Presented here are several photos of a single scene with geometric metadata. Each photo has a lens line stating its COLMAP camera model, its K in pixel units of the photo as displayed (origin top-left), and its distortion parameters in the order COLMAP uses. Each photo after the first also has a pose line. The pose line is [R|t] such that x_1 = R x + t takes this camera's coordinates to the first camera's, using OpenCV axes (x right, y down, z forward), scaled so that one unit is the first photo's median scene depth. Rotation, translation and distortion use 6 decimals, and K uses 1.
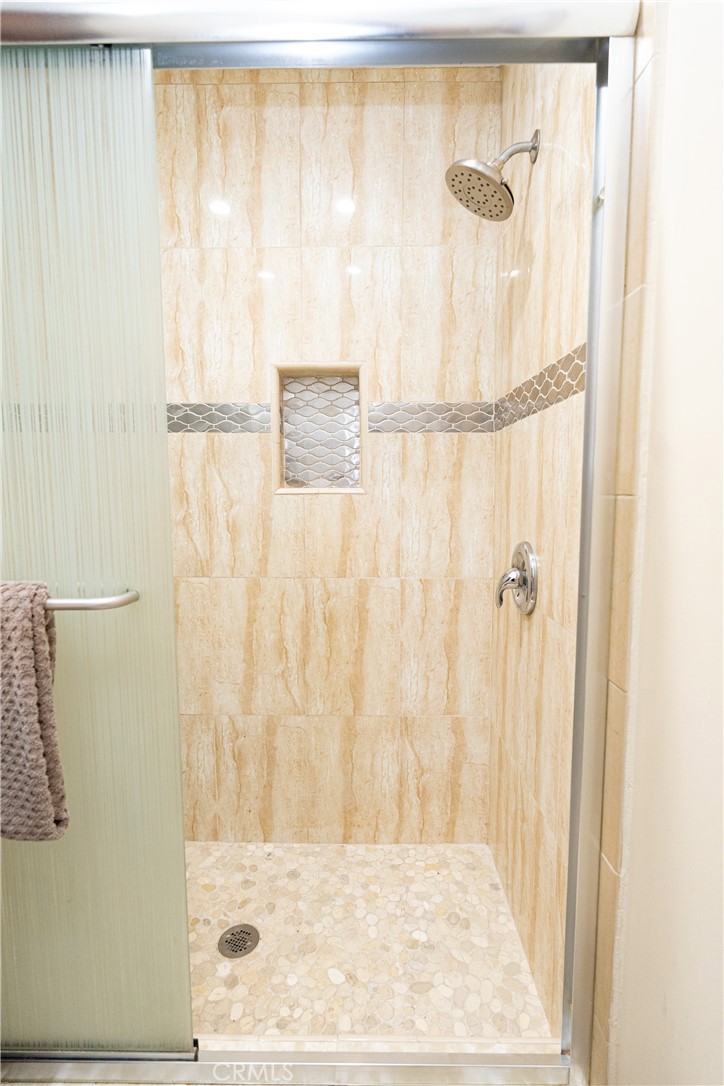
lens RADIAL K [[493.9, 0, 364.0], [0, 493.9, 540.4], [0, 0, 1]] dist [-0.017967, -0.000273]
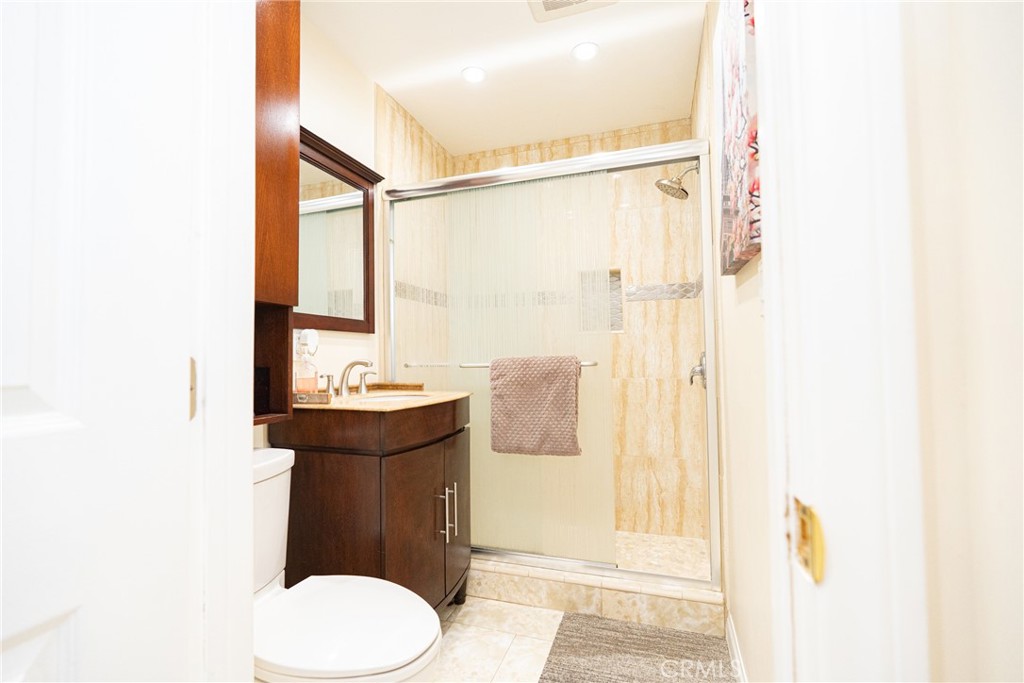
lens RADIAL K [[454.9, 0, 512.2], [0, 454.9, 342.2], [0, 0, 1]] dist [-0.002315, 0.001081]
pose [[0.952732, -0.020551, -0.303116, 0.117662], [-0.017250, 0.992441, -0.121507, 0.157274], [0.303322, 0.120992, 0.945176, -0.769559]]
